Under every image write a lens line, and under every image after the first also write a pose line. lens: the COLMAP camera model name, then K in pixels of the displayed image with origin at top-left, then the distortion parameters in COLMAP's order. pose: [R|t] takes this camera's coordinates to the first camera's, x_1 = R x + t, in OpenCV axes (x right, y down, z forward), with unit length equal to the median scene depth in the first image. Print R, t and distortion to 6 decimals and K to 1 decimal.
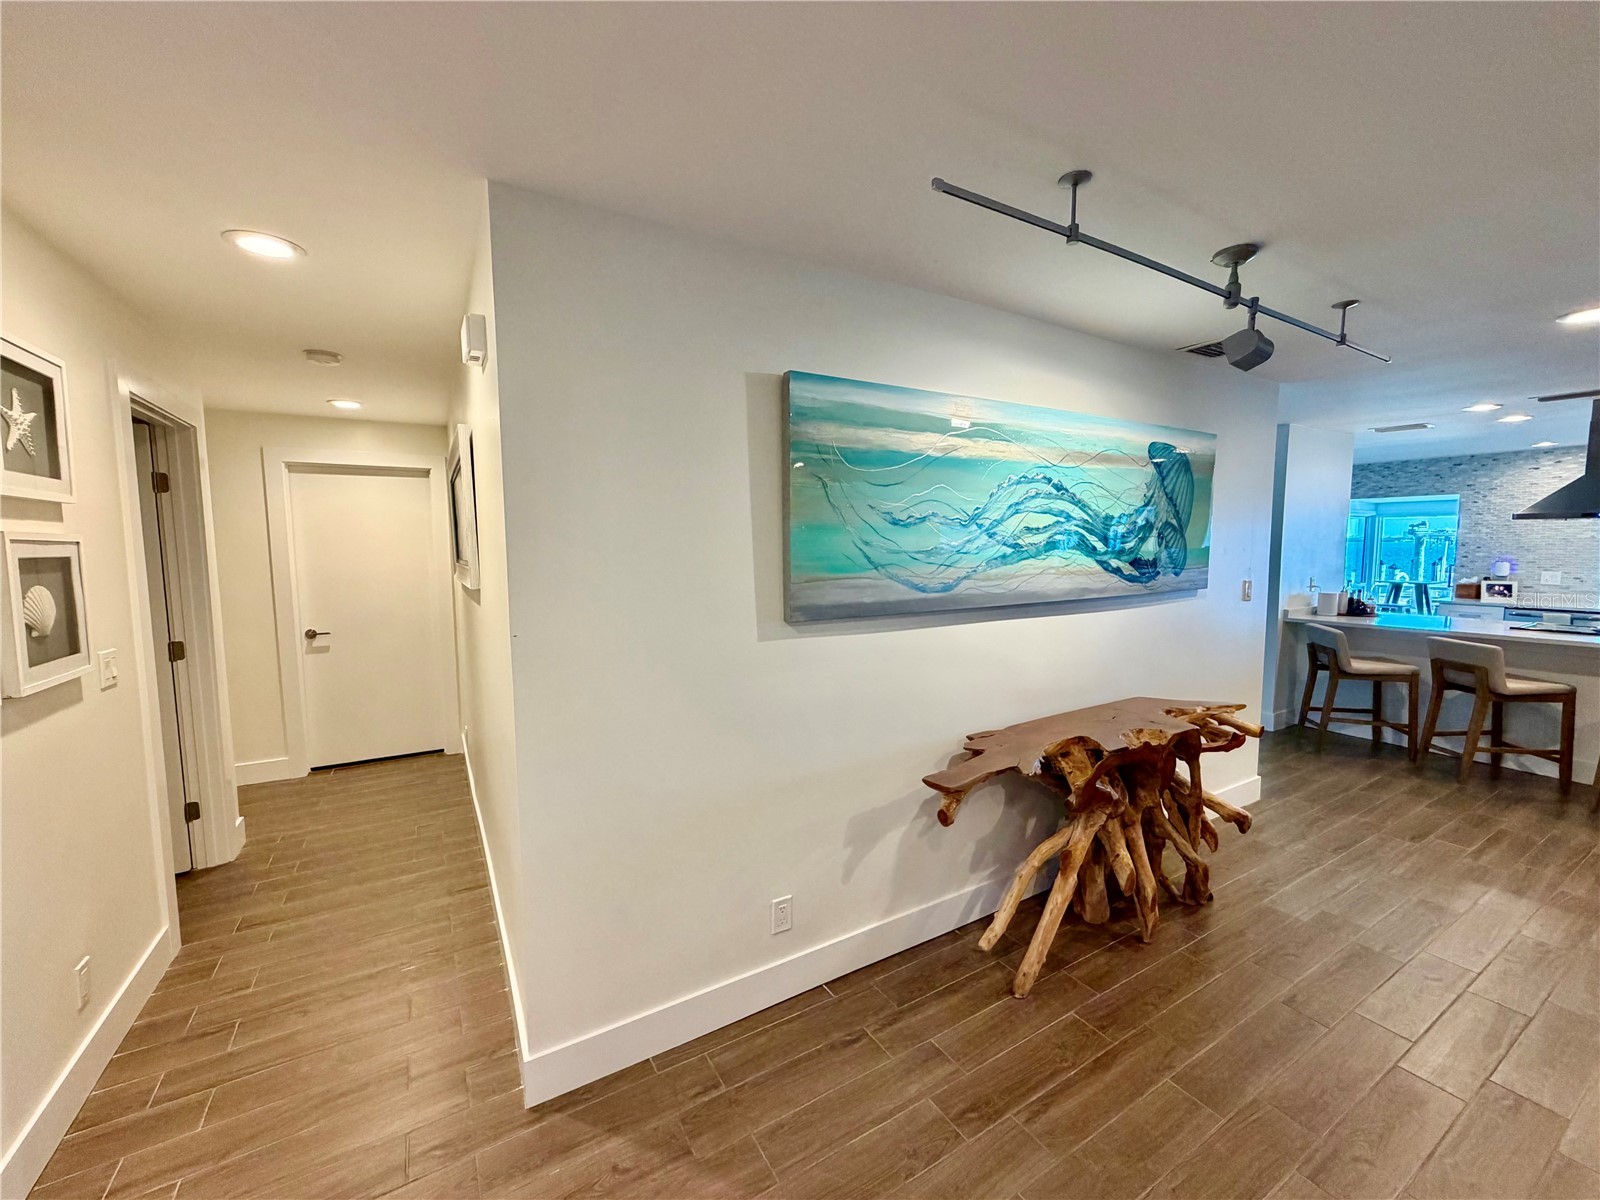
lens RADIAL K [[638.1, 0, 794.2], [0, 638.1, 600.3], [0, 0, 1]] dist [-0.000543, -0.000153]
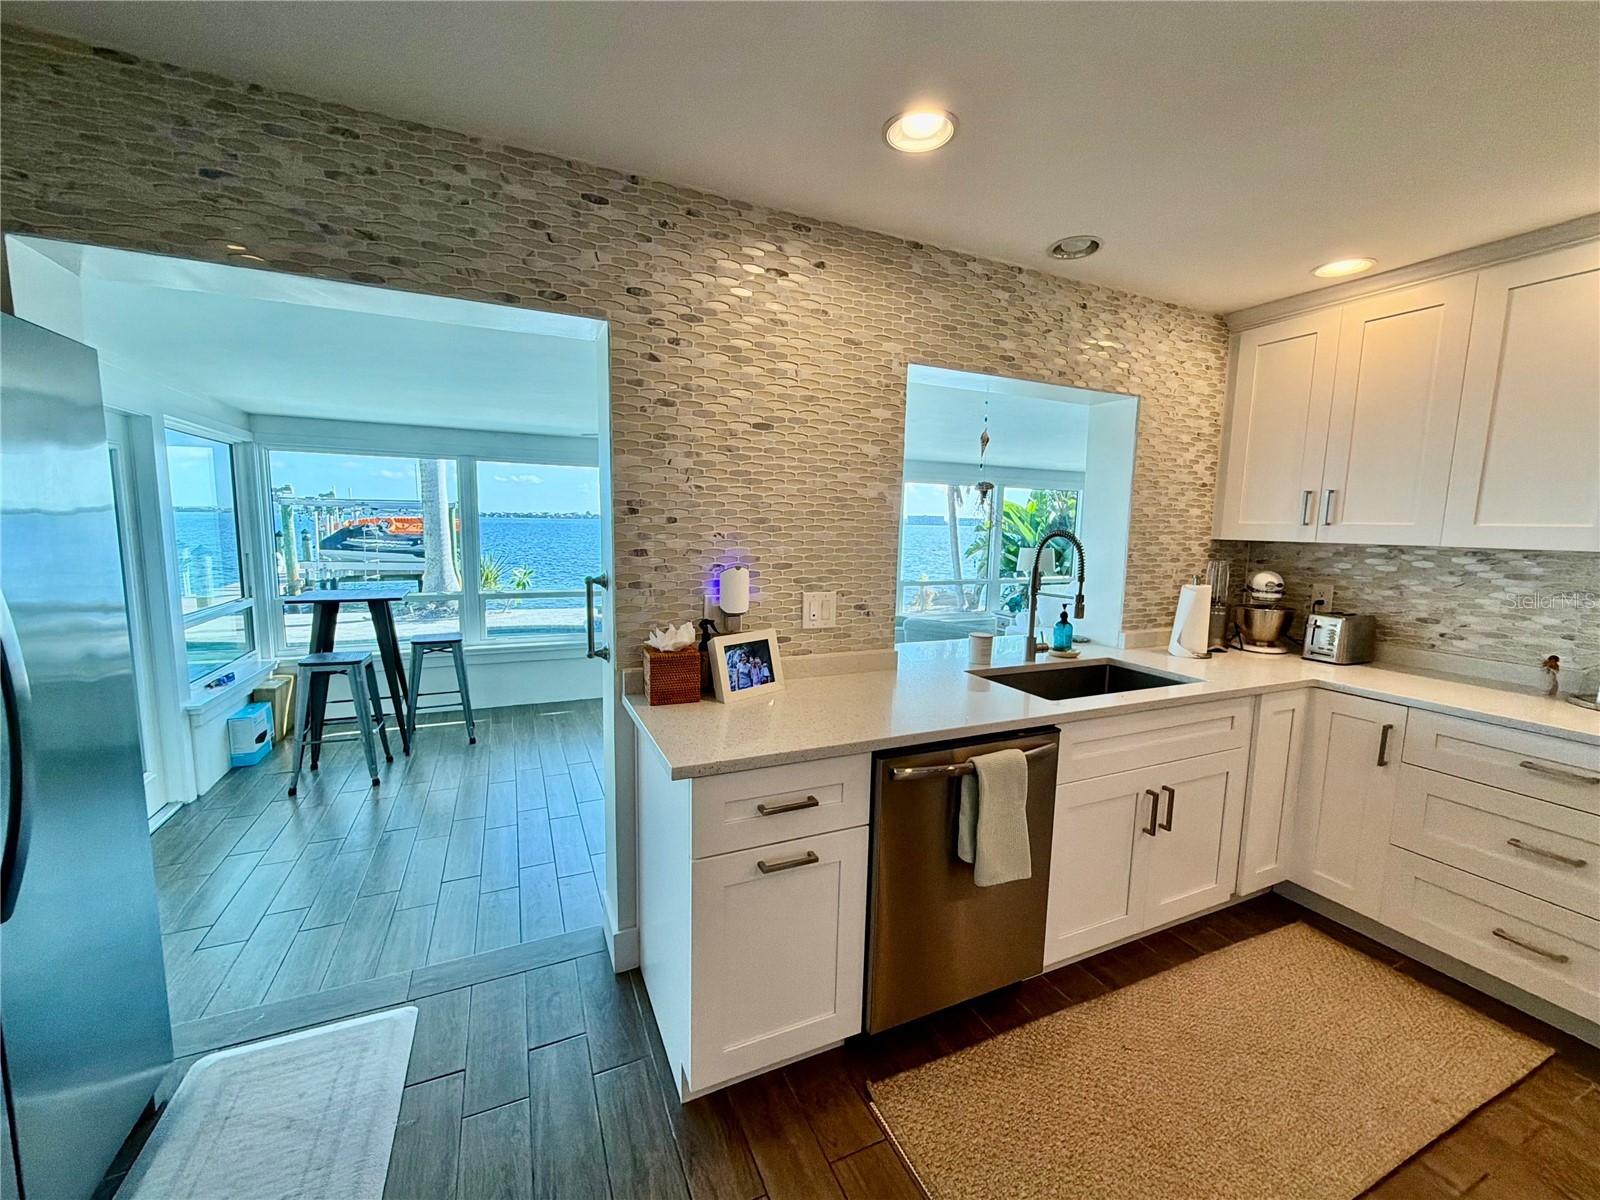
lens RADIAL K [[638.1, 0, 796.0], [0, 638.1, 601.3], [0, 0, 1]] dist [-0.000543, -0.000153]
pose [[0.102631, -0.112115, 0.988381, 0.783497], [0.065087, 0.992256, 0.105796, -0.072666], [-0.992588, 0.053473, 0.109133, 0.911009]]
